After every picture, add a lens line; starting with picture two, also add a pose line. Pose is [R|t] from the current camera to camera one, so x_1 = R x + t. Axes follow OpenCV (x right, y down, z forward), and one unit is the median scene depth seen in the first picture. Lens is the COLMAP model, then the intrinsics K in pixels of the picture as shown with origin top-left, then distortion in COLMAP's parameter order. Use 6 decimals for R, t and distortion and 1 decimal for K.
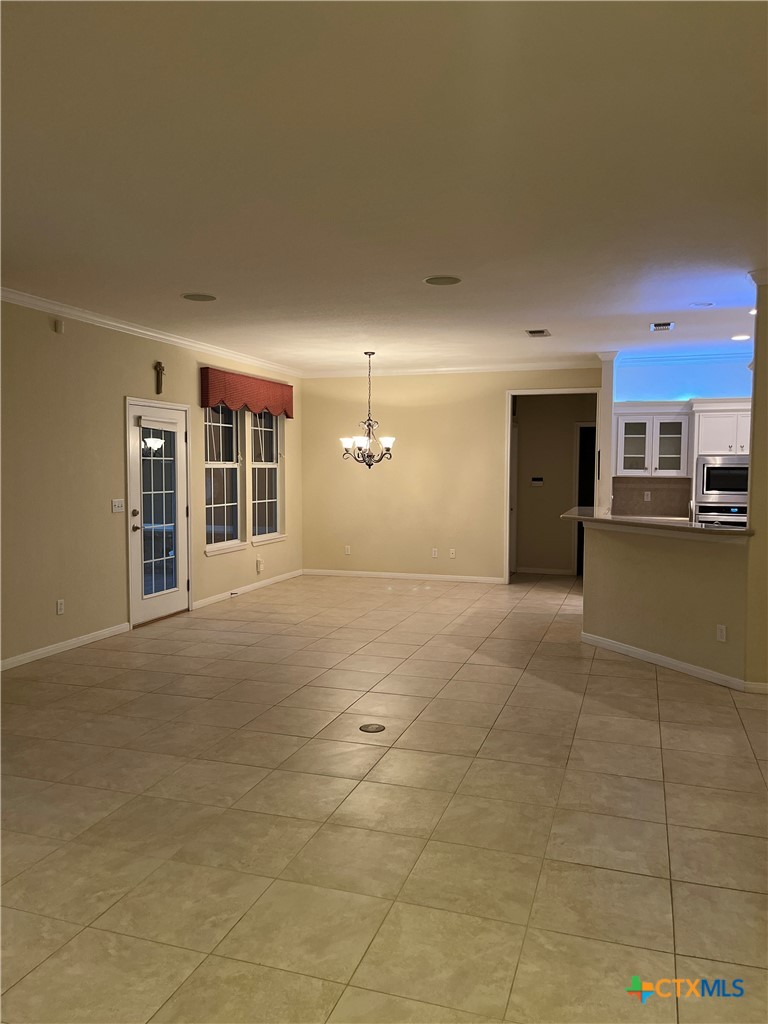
lens RADIAL K [[775.5, 0, 384.0], [0, 775.5, 512.0], [0, 0, 1]] dist [0.020446, -0.002045]
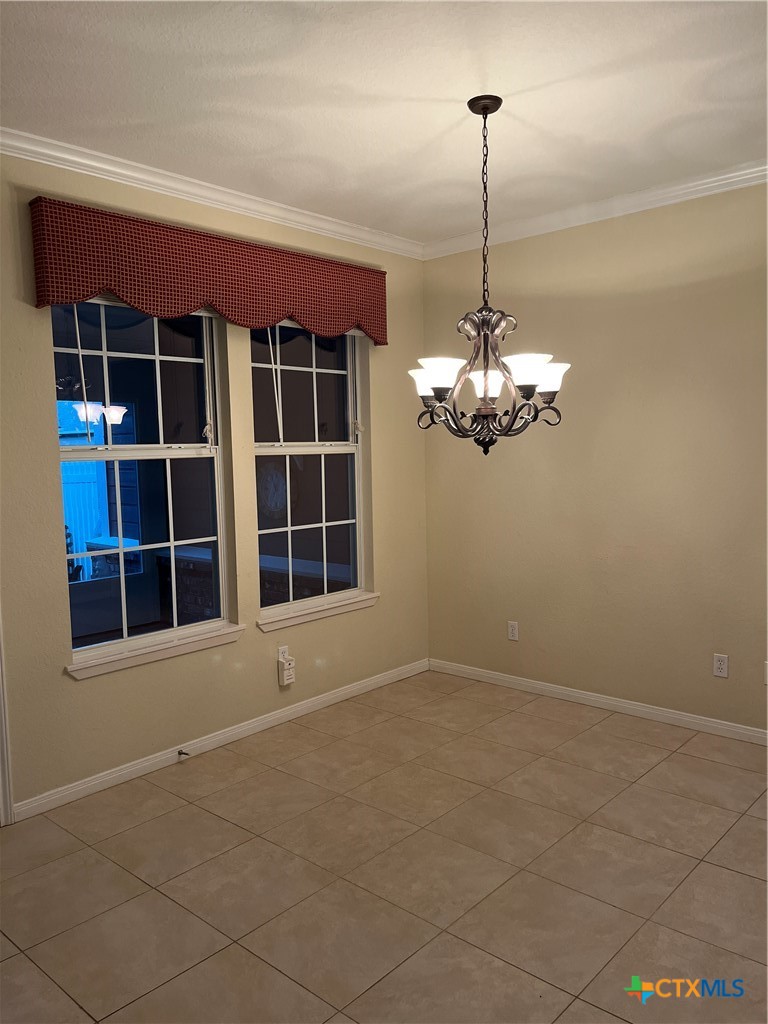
lens RADIAL K [[775.5, 0, 384.0], [0, 775.5, 512.0], [0, 0, 1]] dist [0.020446, -0.002045]
pose [[0.916312, 0.012302, -0.400277, 0.072843], [-0.000704, 0.999576, 0.029109, -0.038109], [0.400465, -0.026391, 0.915932, 0.631094]]
